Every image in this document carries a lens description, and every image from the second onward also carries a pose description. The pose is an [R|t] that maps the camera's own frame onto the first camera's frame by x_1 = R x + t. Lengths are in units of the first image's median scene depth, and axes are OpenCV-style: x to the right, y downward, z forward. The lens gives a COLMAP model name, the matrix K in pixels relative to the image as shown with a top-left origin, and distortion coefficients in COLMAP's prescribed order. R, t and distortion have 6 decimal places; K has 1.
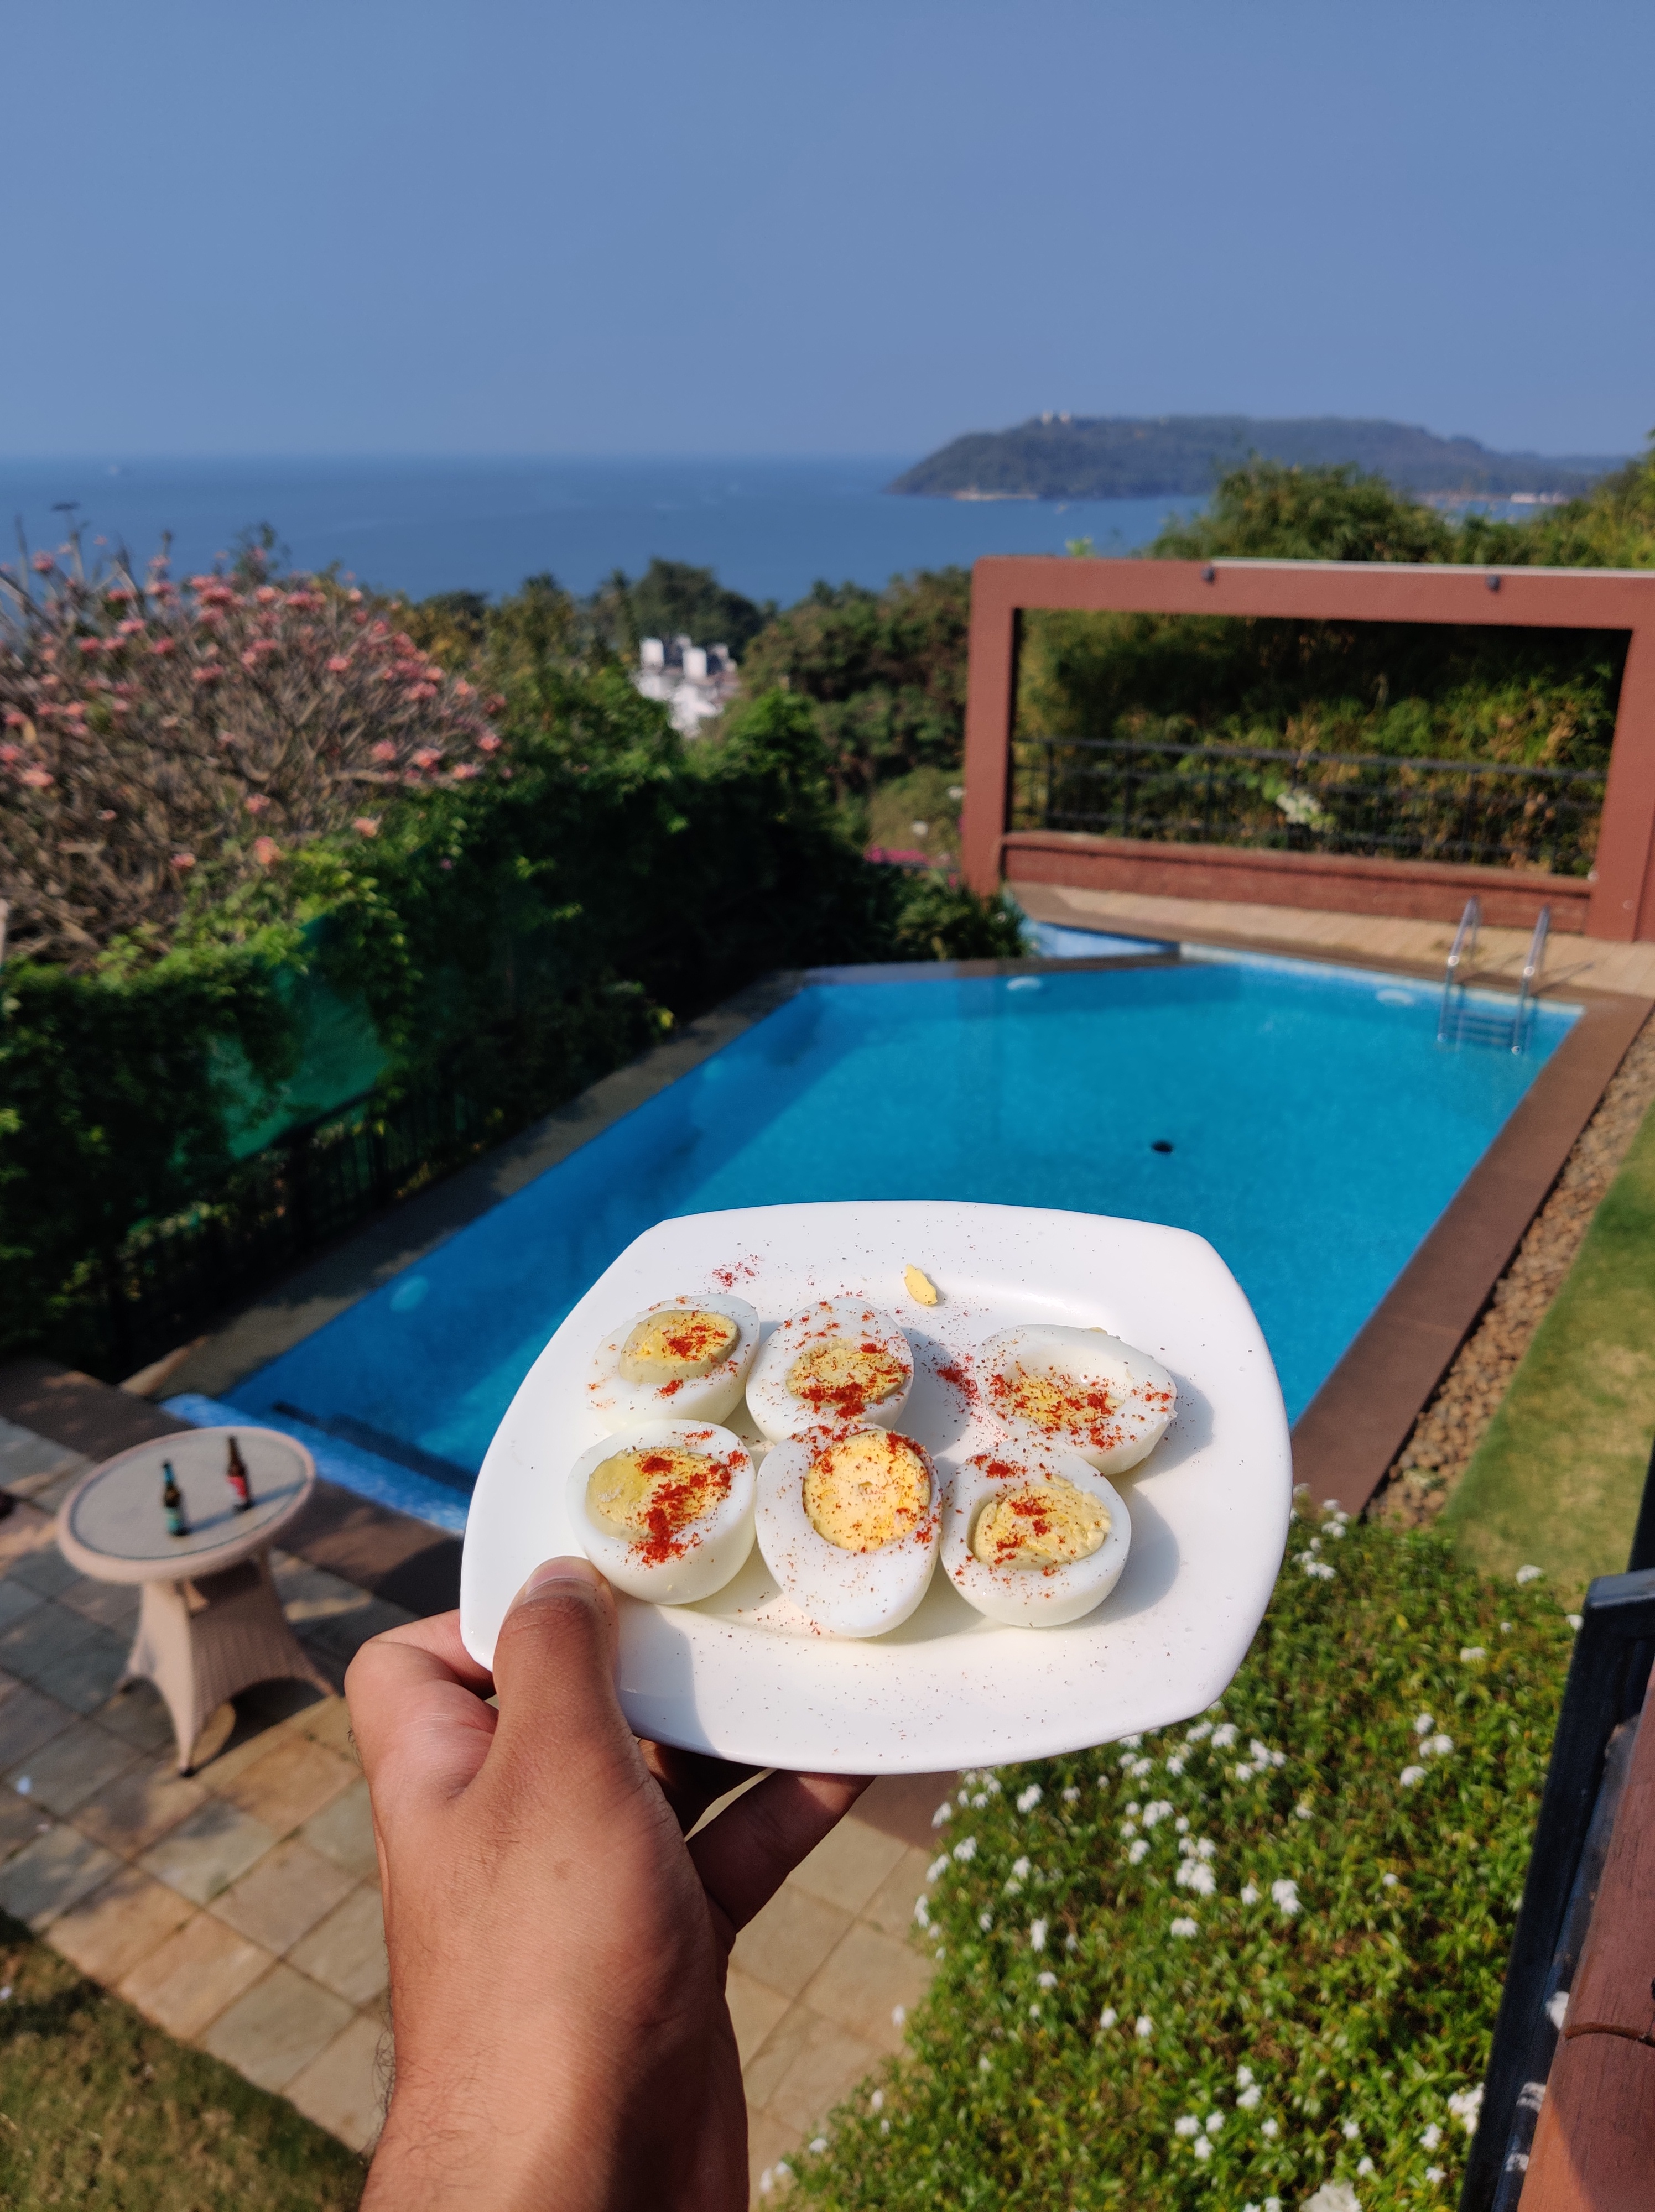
lens RADIAL K [[1903.3, 0, 827.5], [0, 1903.3, 1106.0], [0, 0, 1]] dist [-0.010657, -0.015950]
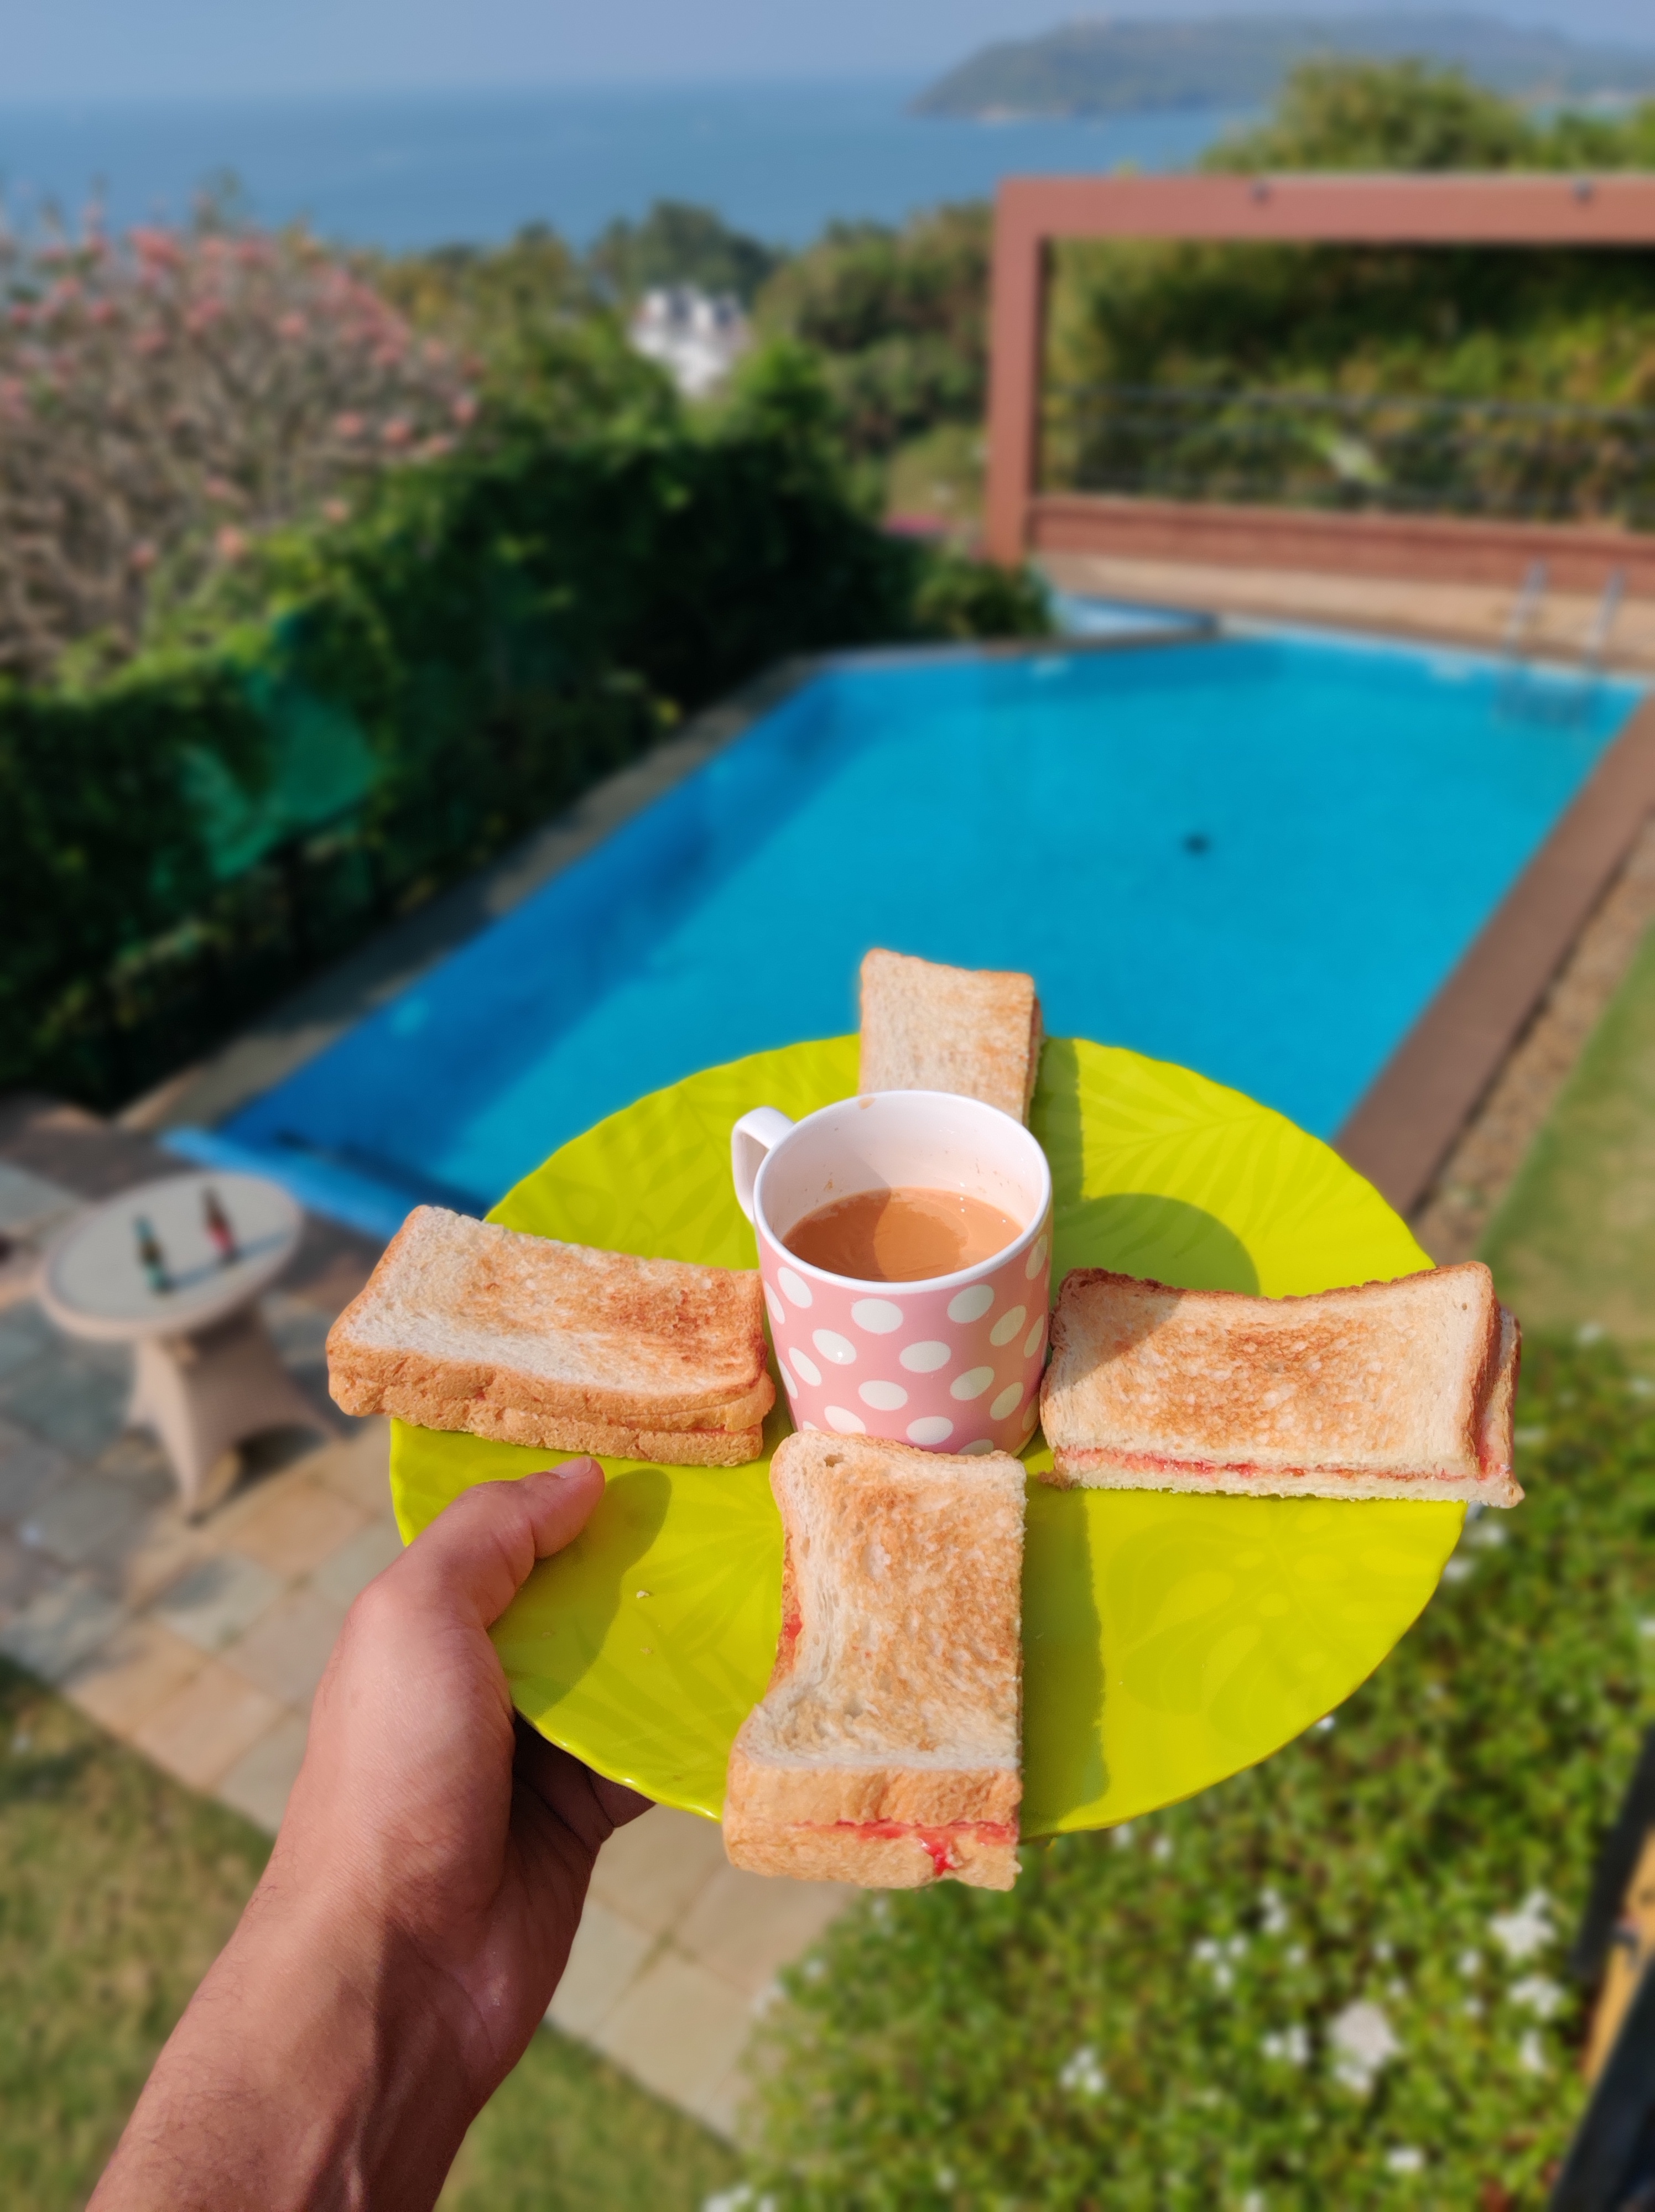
lens RADIAL K [[1692.1, 0, 827.5], [0, 1692.1, 1106.0], [0, 0, 1]] dist [-0.024834, -0.000154]
pose [[0.999252, -0.014239, -0.035956, 0.021163], [0.021207, 0.979243, 0.201576, -0.023110], [0.032339, -0.202188, 0.978813, 0.146136]]
